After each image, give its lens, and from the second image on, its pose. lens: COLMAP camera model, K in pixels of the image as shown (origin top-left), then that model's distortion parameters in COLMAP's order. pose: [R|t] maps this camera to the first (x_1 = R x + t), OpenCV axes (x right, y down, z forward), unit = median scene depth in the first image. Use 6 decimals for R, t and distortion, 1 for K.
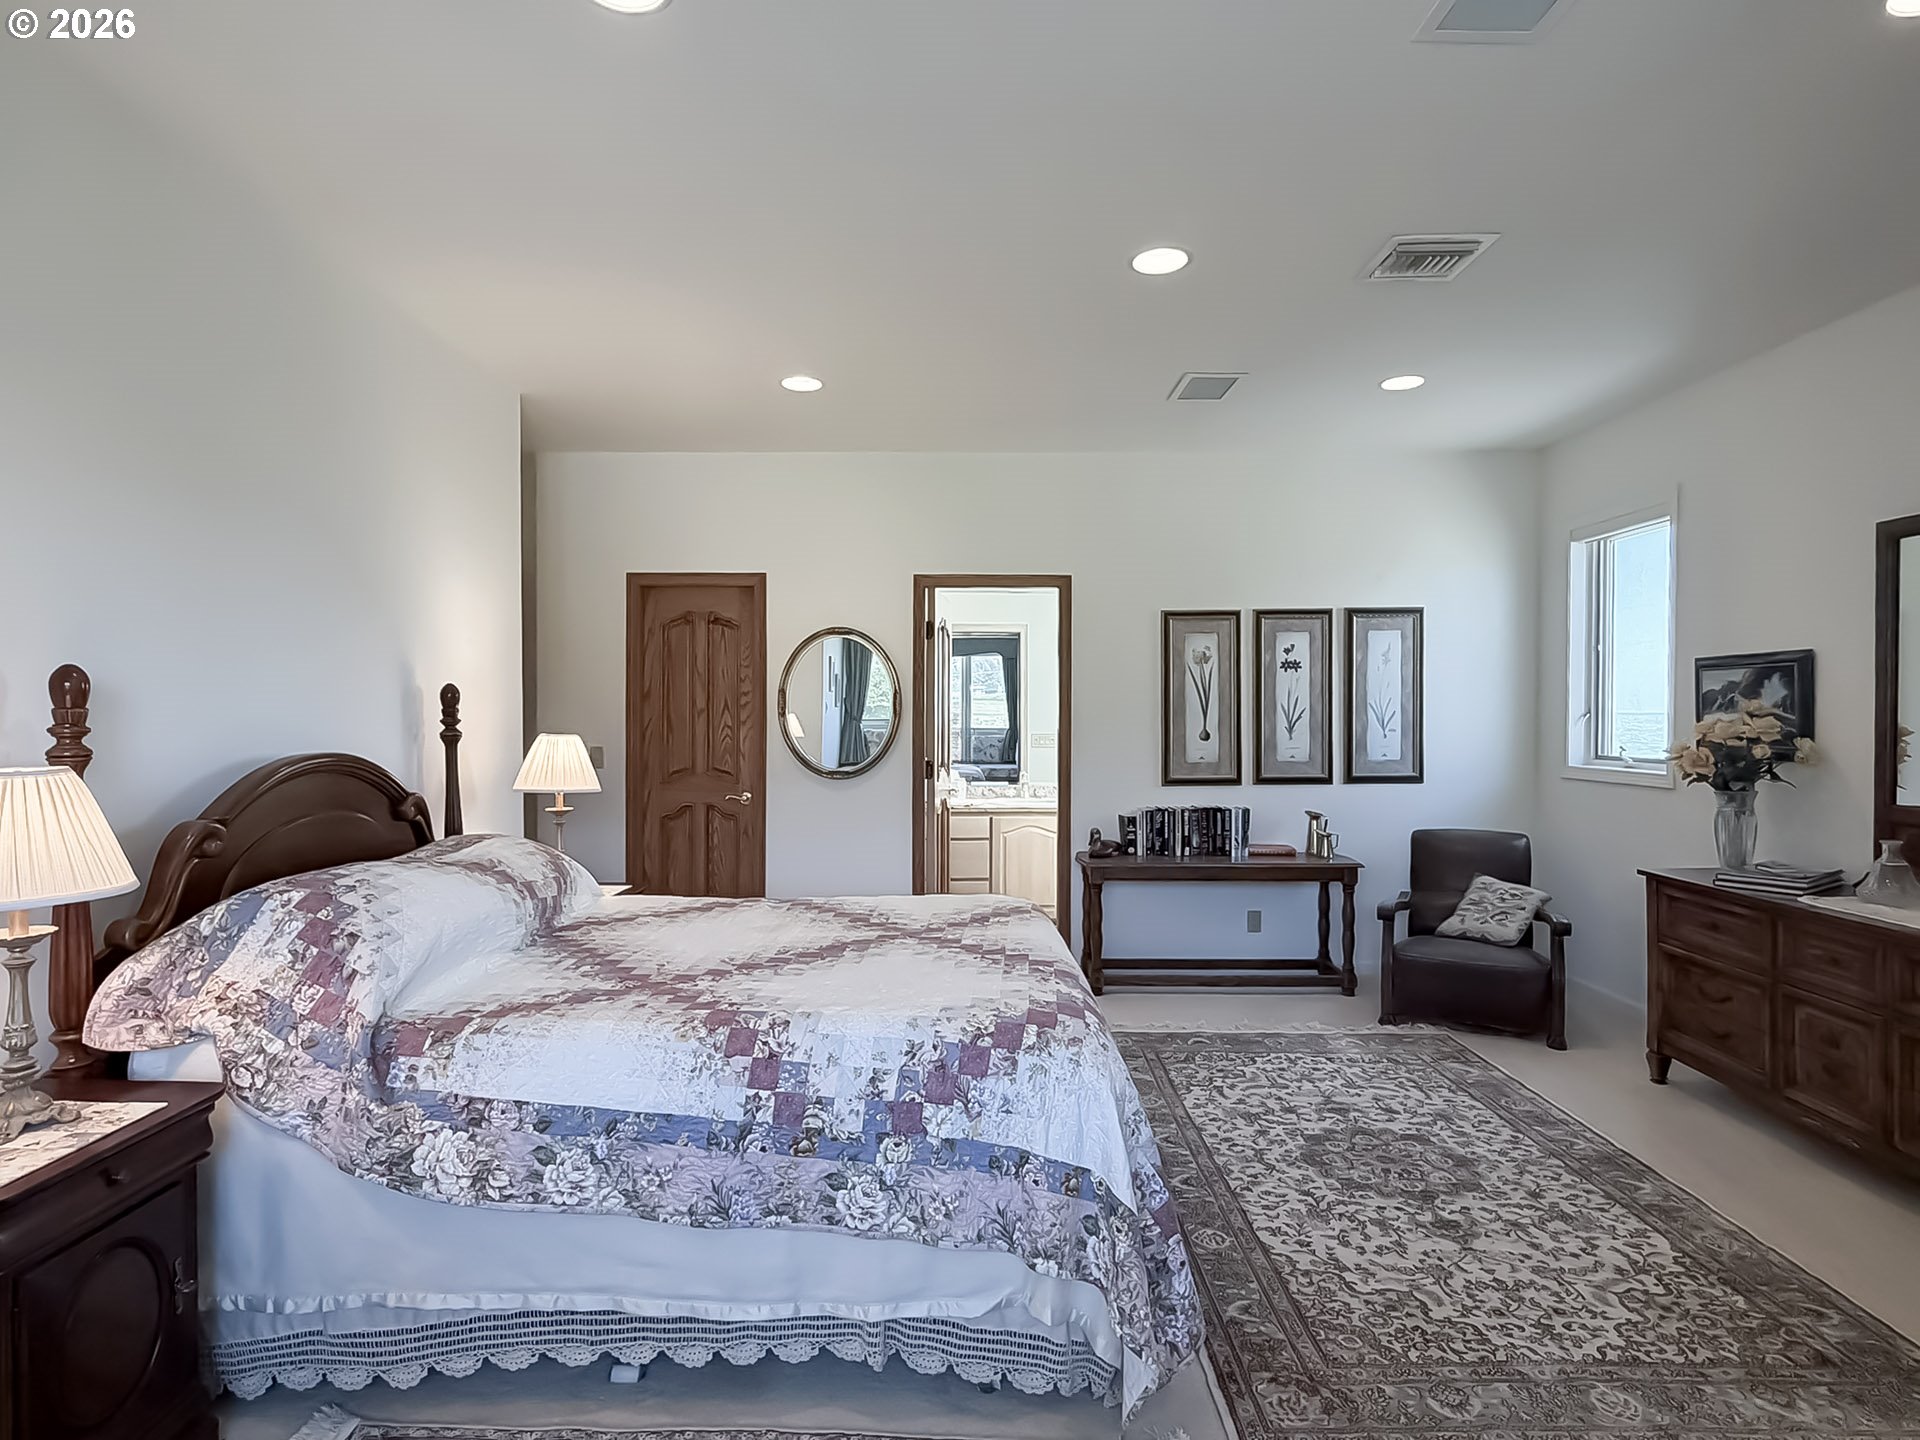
lens RADIAL K [[1022.8, 0, 960.0], [0, 1022.8, 720.0], [0, 0, 1]] dist [0.004340, -0.000314]
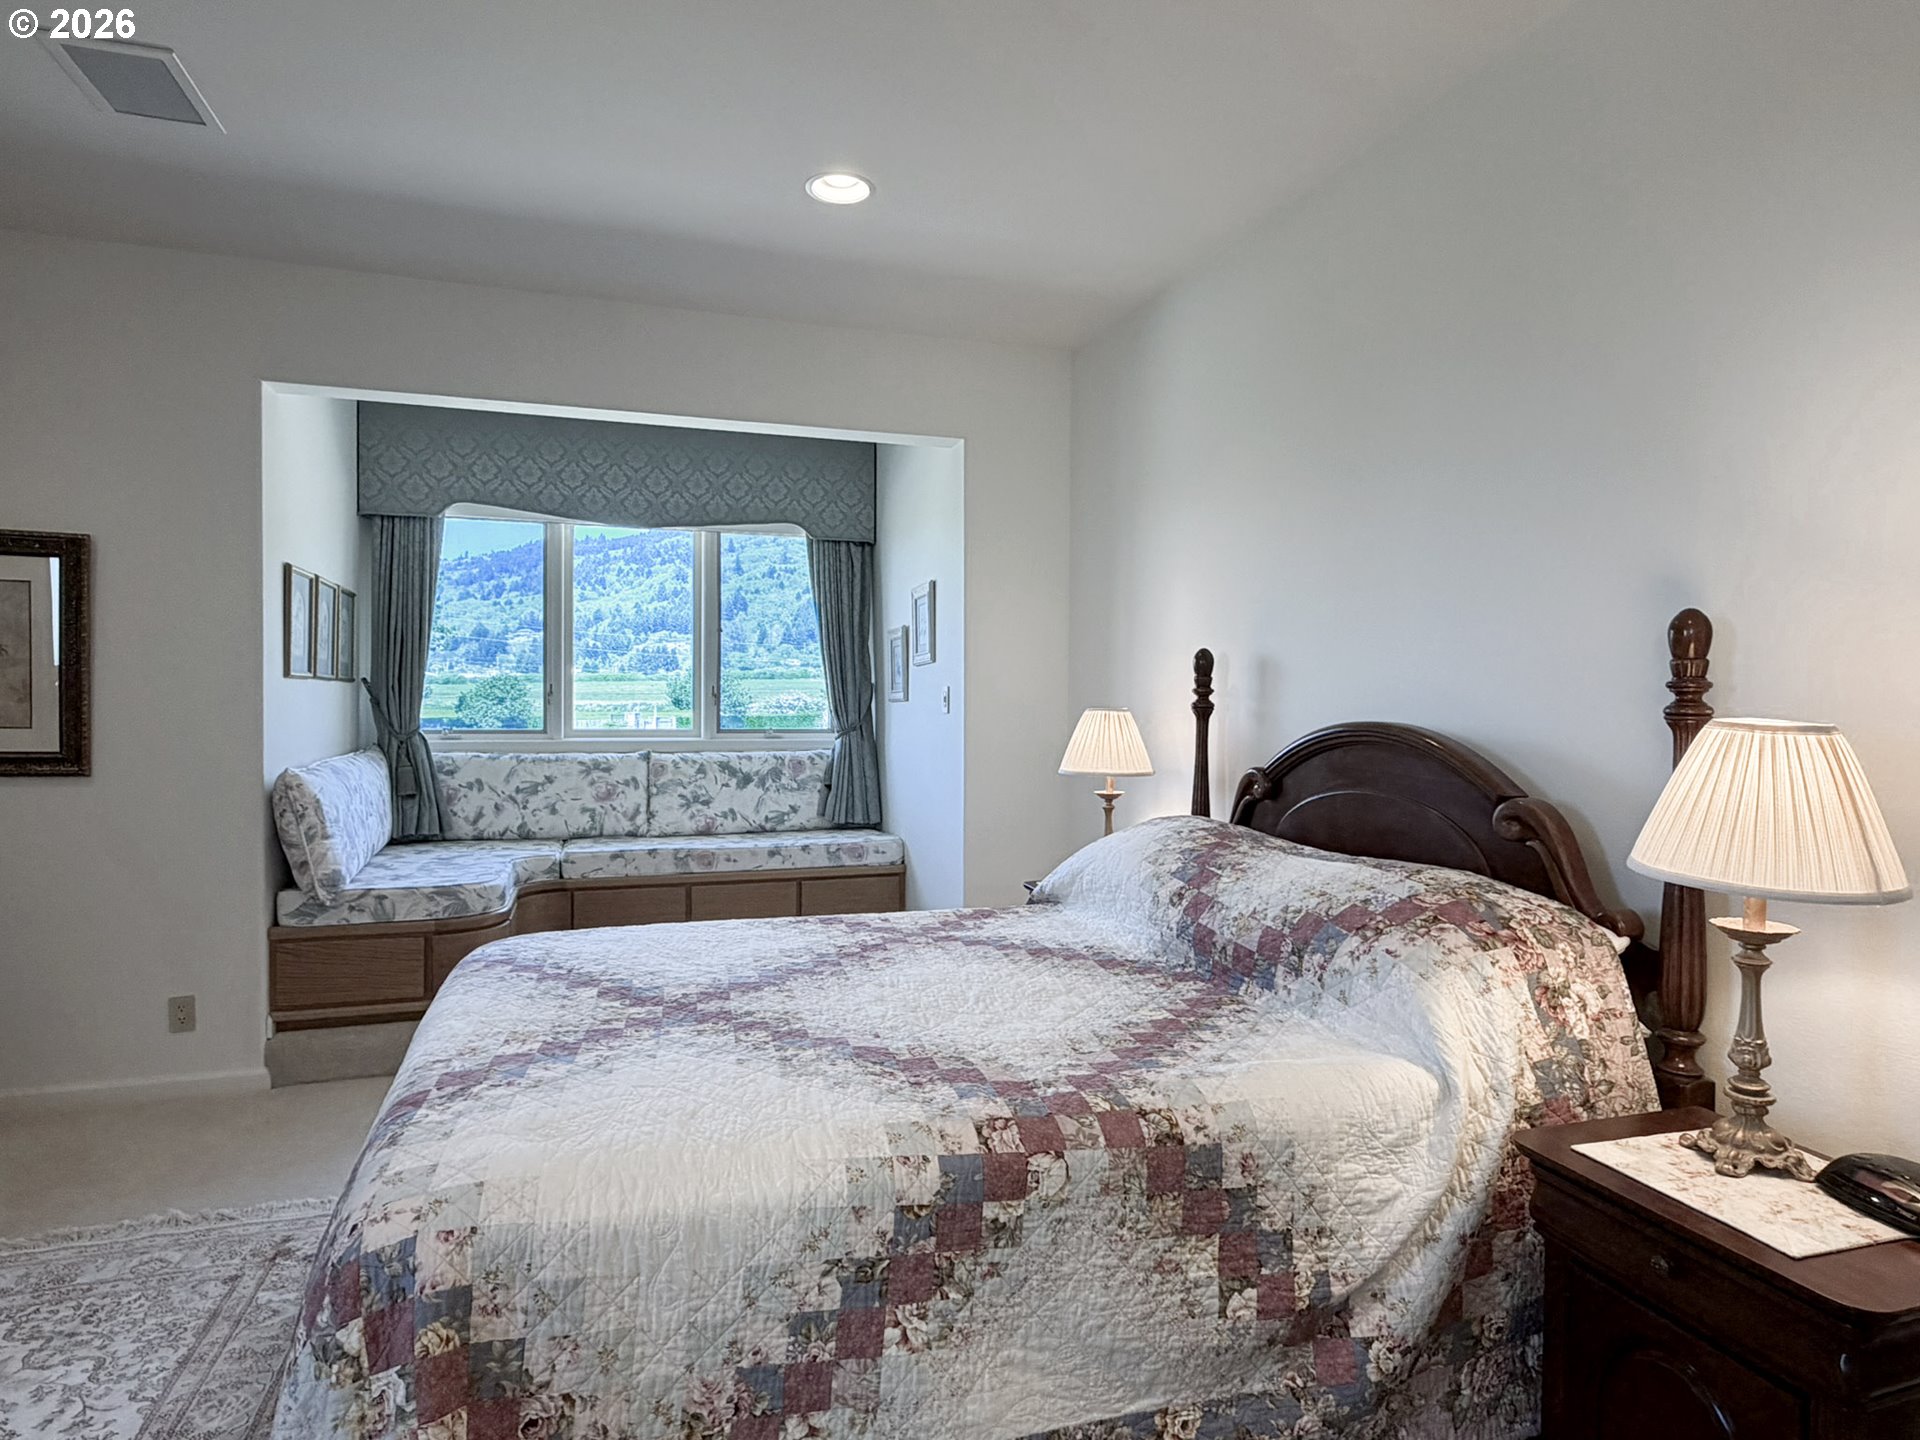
lens RADIAL K [[1022.8, 0, 960.0], [0, 1022.8, 720.0], [0, 0, 1]] dist [0.004340, -0.000314]
pose [[-0.960905, 0.006376, -0.276805, -0.038188], [0.002477, 0.999893, 0.014431, 0.011582], [0.276867, 0.013181, -0.960818, 1.653974]]
